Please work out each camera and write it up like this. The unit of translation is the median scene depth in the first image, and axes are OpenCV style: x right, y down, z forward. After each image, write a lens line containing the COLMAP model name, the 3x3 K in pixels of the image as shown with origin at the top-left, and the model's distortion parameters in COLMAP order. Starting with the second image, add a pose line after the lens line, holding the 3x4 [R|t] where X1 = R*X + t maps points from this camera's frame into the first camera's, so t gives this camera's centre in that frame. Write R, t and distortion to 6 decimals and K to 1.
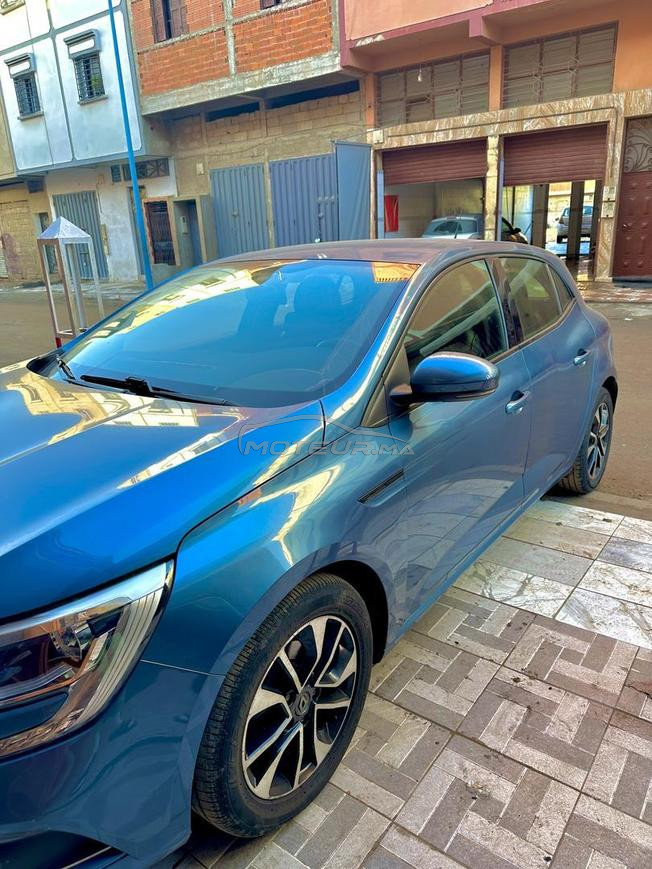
lens RADIAL K [[613.9, 0, 329.4], [0, 613.9, 436.9], [0, 0, 1]] dist [-0.001725, -0.004249]
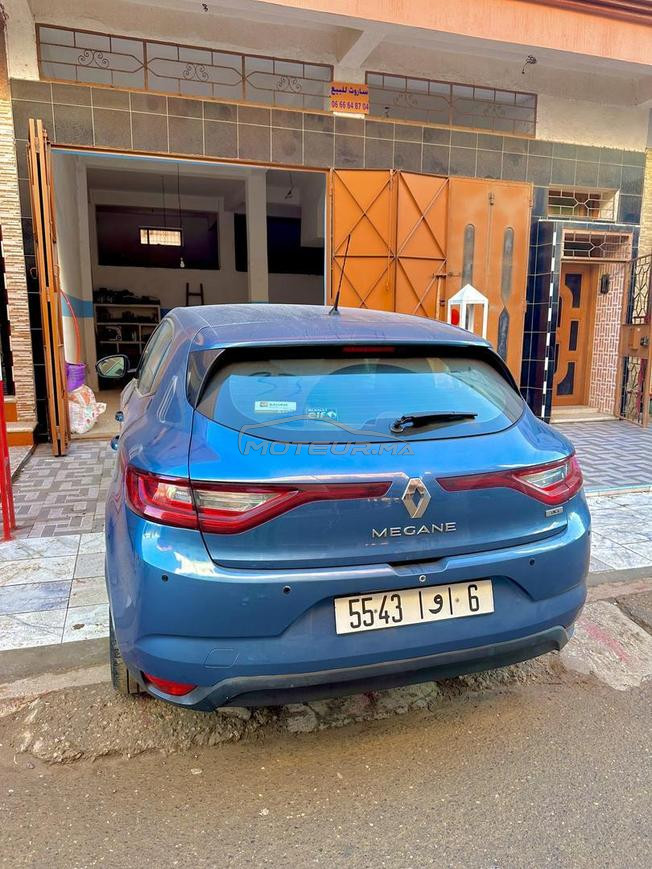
lens RADIAL K [[613.9, 0, 324.2], [0, 613.9, 436.2], [0, 0, 1]] dist [-0.001725, -0.004249]
pose [[-0.590010, 0.184533, -0.786025, 1.292089], [-0.238076, 0.890483, 0.387762, -0.761212], [0.771497, 0.415917, -0.481461, 2.312555]]
